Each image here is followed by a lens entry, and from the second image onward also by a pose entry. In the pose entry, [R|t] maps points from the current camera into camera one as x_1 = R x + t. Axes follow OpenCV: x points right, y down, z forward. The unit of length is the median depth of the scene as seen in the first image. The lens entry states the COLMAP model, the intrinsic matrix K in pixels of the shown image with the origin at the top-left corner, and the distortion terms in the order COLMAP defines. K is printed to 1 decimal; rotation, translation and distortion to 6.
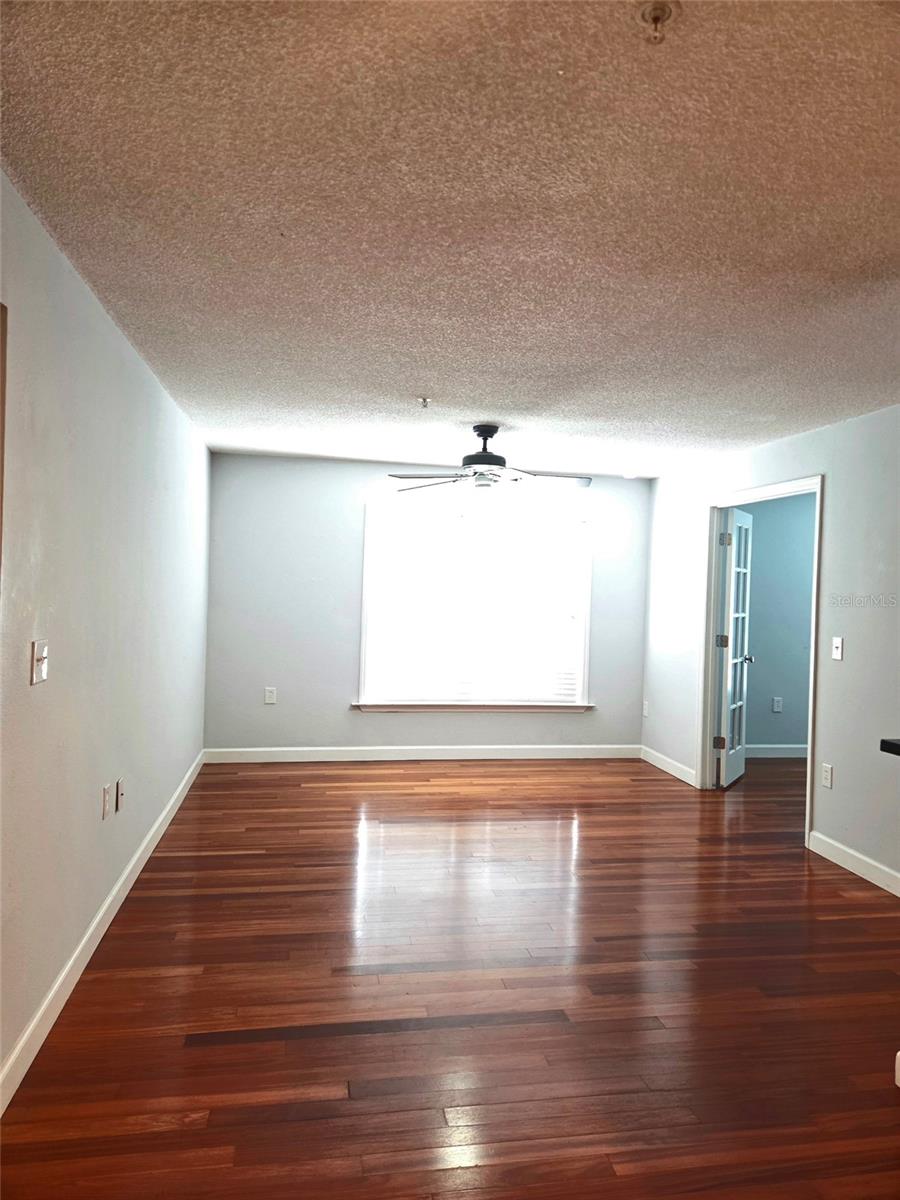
lens RADIAL K [[803.3, 0, 449.9], [0, 803.3, 596.0], [0, 0, 1]] dist [0.045271, -0.043888]
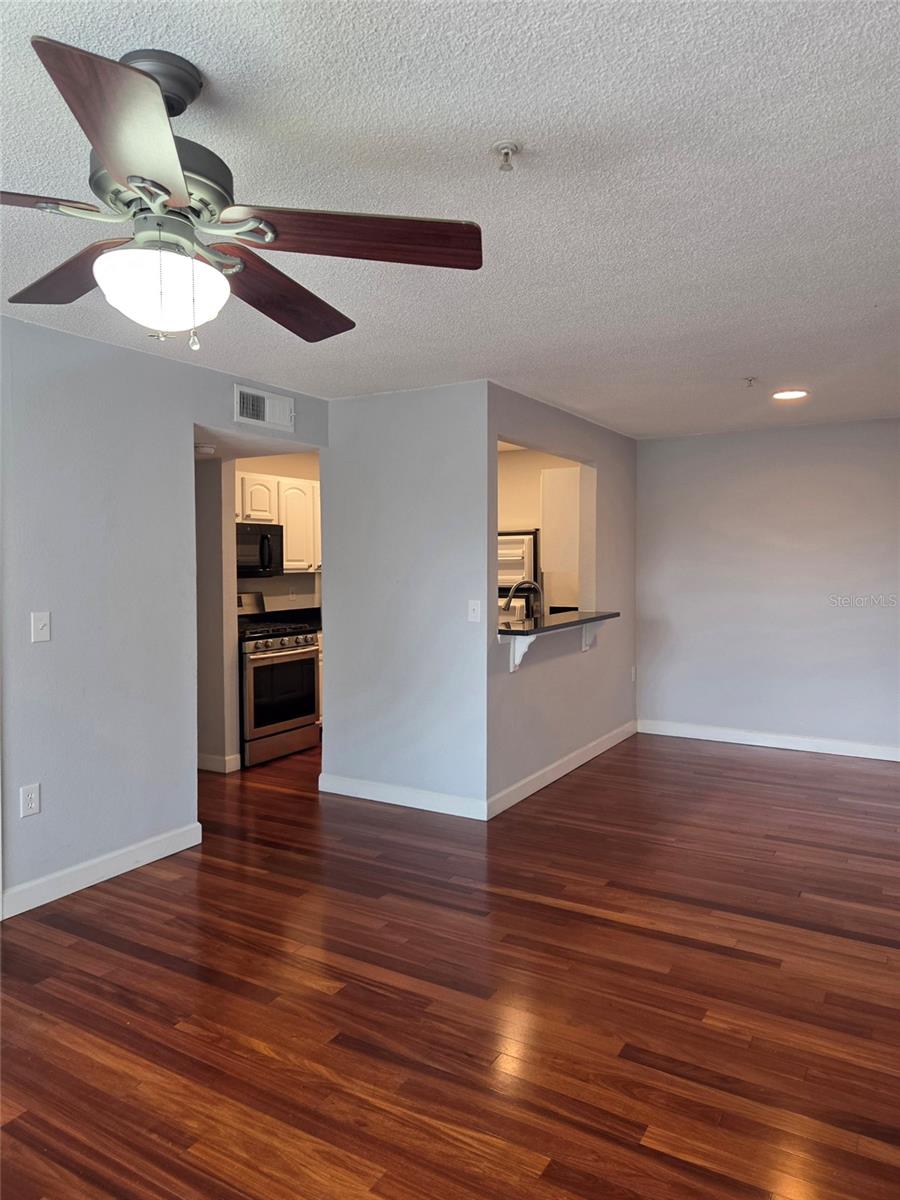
lens RADIAL K [[805.8, 0, 448.7], [0, 805.8, 588.1], [0, 0, 1]] dist [0.064896, -0.055141]
pose [[-0.757020, -0.050564, 0.651432, -0.304813], [-0.013183, 0.997980, 0.062144, -0.023336], [-0.653258, 0.038456, -0.756158, 1.317160]]
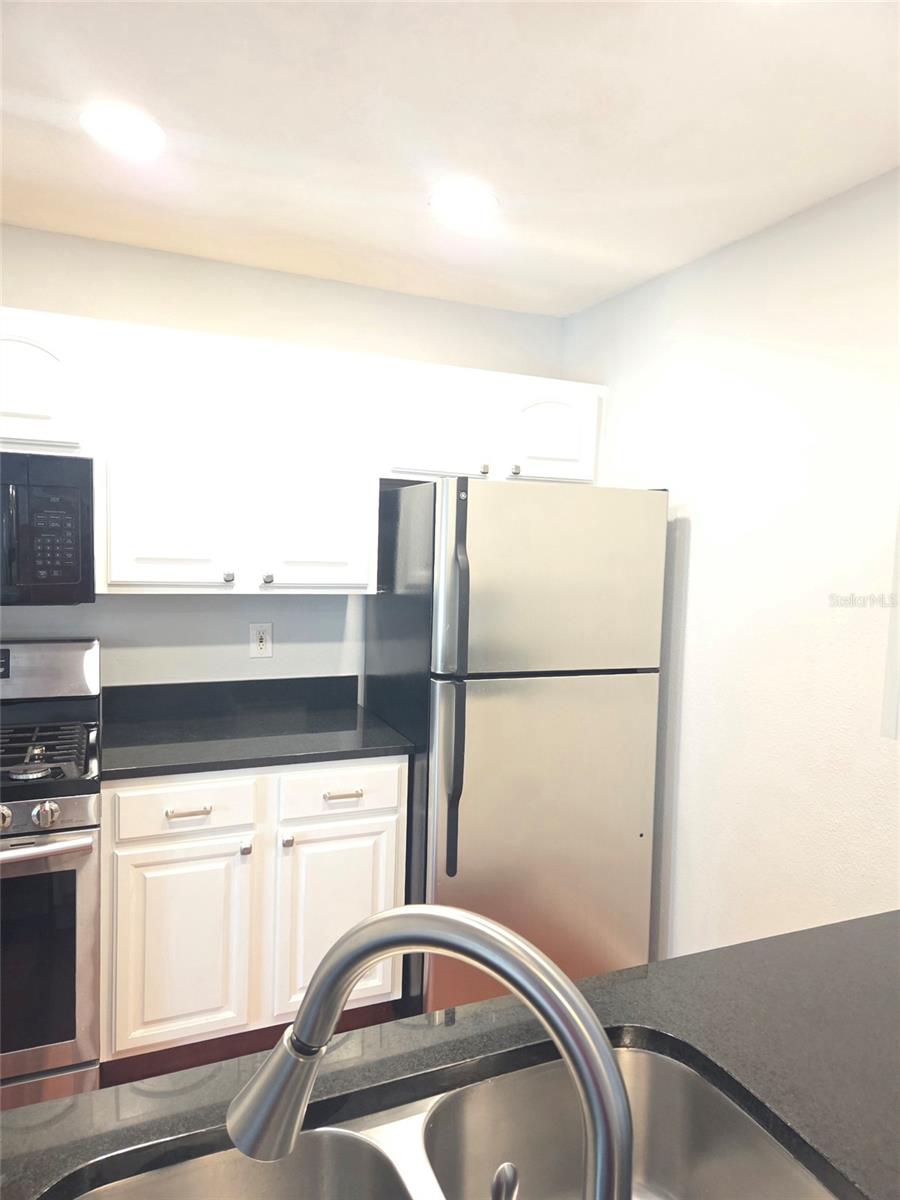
lens RADIAL K [[809.8, 0, 454.8], [0, 809.8, 608.4], [0, 0, 1]] dist [0.067130, -0.056316]
pose [[-0.236242, -0.124706, 0.963659, 0.300724], [-0.031355, 0.992192, 0.120712, -0.018293], [-0.971188, -0.001698, -0.238308, 0.331381]]
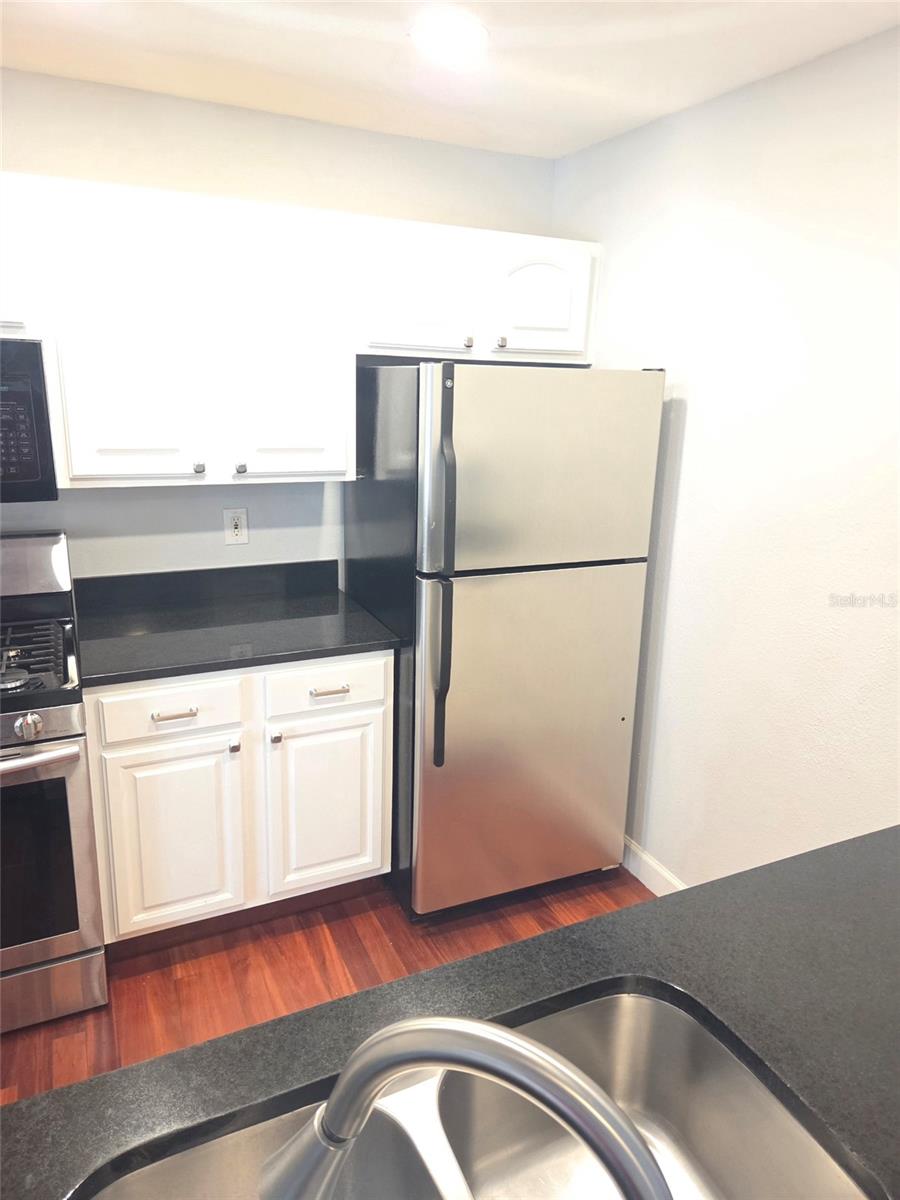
lens RADIAL K [[808.1, 0, 451.2], [0, 808.1, 593.9], [0, 0, 1]] dist [0.068616, -0.056448]
pose [[-0.268273, -0.294960, 0.917076, 0.327779], [-0.031337, 0.954141, 0.297714, -0.050962], [-0.962833, 0.051130, -0.265214, 0.335842]]
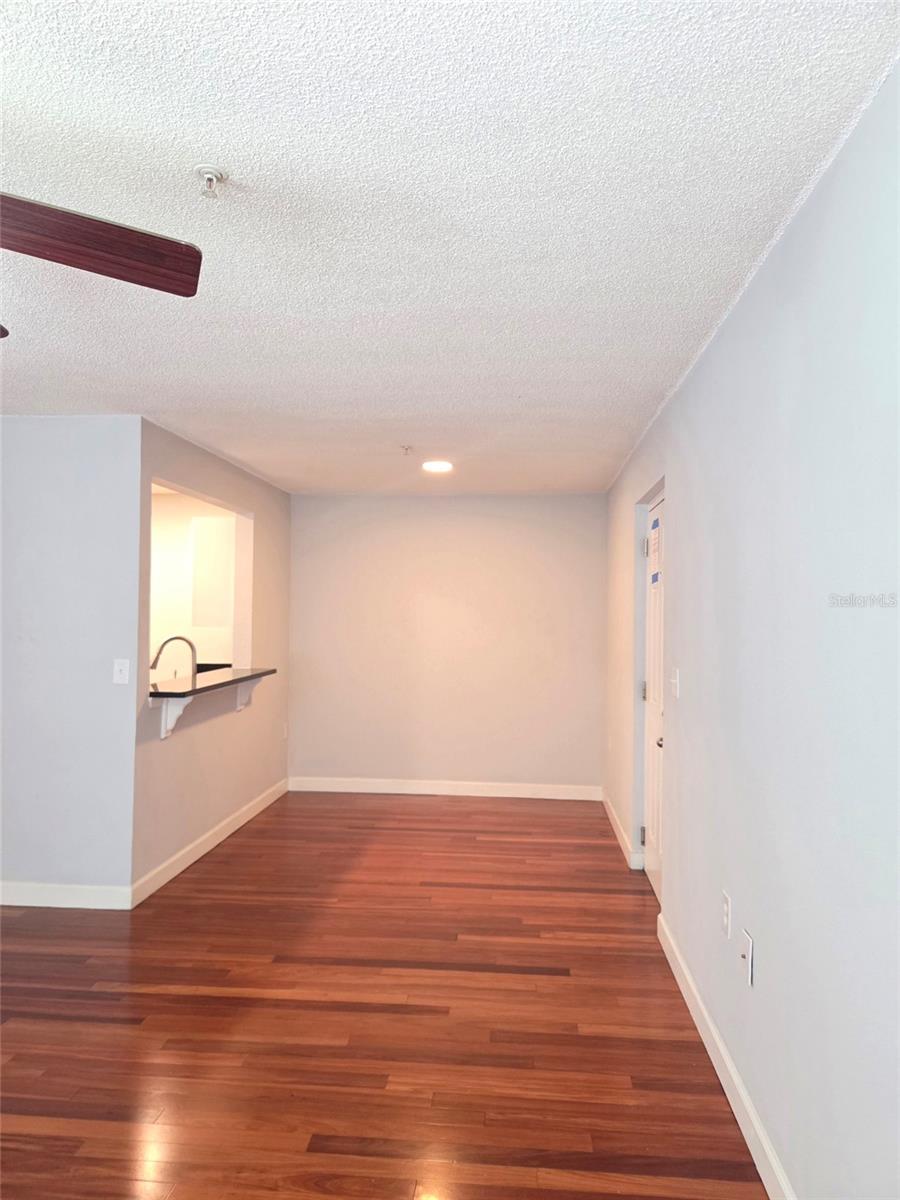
lens RADIAL K [[812.4, 0, 449.5], [0, 812.4, 605.7], [0, 0, 1]] dist [0.064394, -0.053580]
pose [[-0.964868, -0.040864, 0.259537, -0.258471], [-0.040098, 0.999162, 0.008246, -0.027099], [-0.259656, -0.002450, -0.965698, 1.318647]]
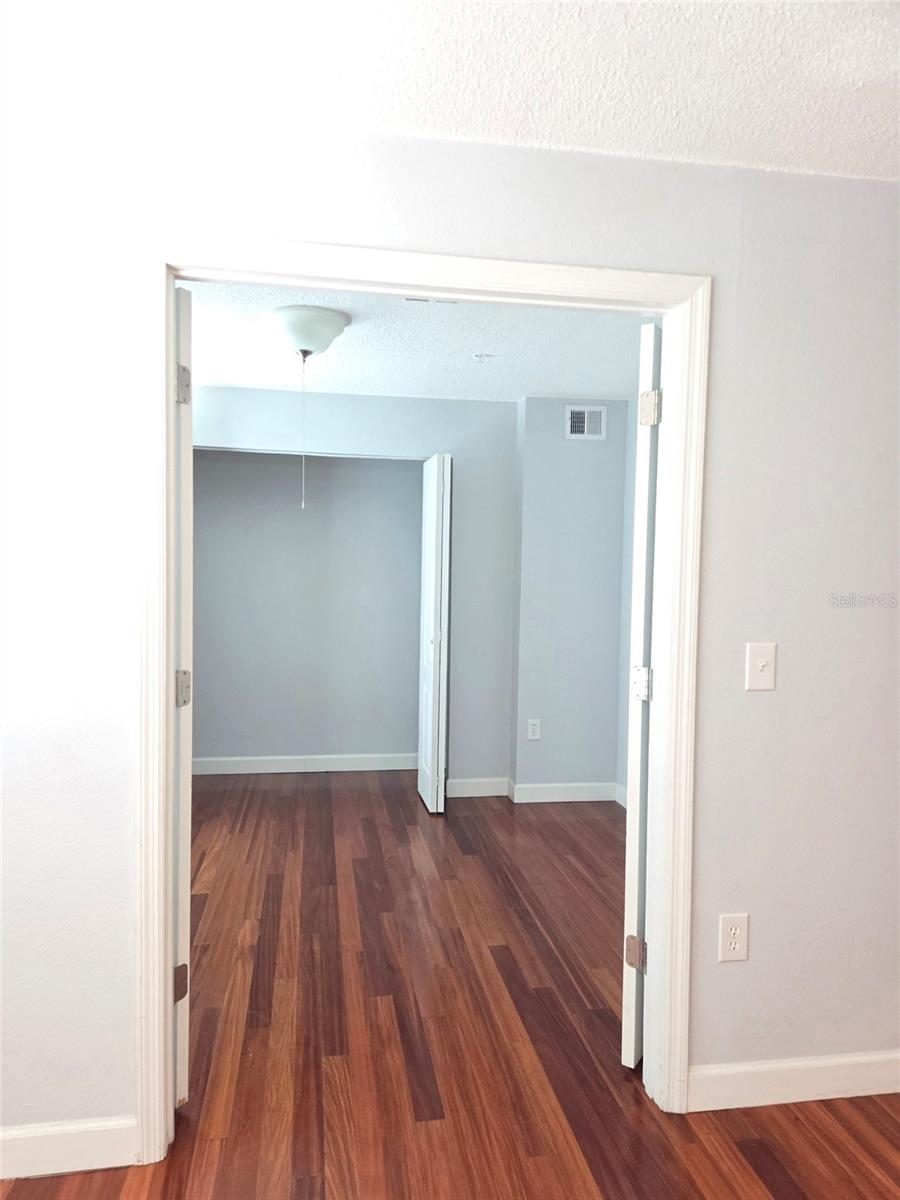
lens RADIAL K [[801.2, 0, 449.8], [0, 801.2, 602.7], [0, 0, 1]] dist [0.071708, -0.054234]
pose [[0.007911, -0.074410, 0.997196, 0.005935], [-0.003955, 0.997217, 0.074443, -0.007024], [-0.999961, -0.004533, 0.007594, 1.170391]]
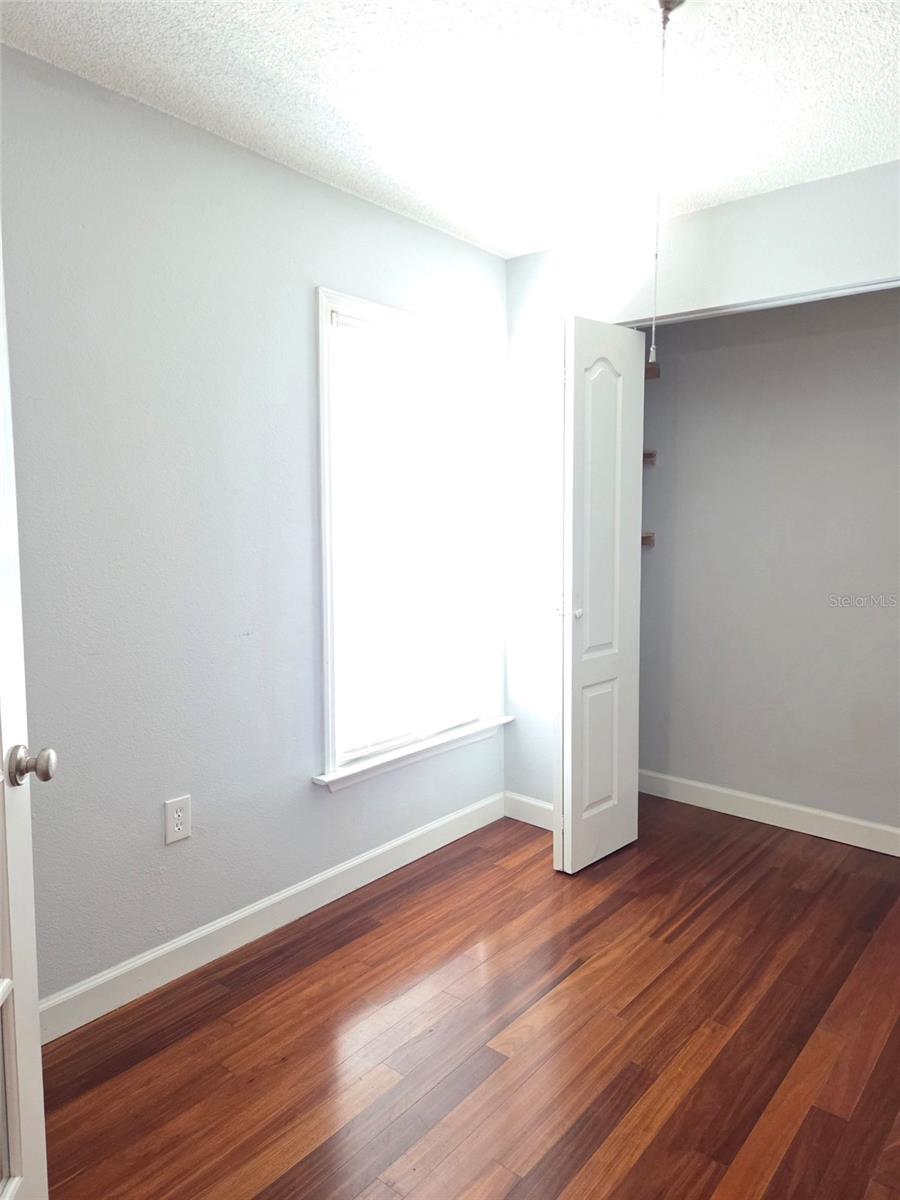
lens RADIAL K [[802.2, 0, 464.5], [0, 802.2, 596.1], [0, 0, 1]] dist [0.086692, -0.052269]
pose [[0.757456, -0.093904, 0.646098, 0.454486], [0.030371, 0.993599, 0.108804, 0.021218], [-0.652180, -0.062792, 0.755459, 1.094871]]
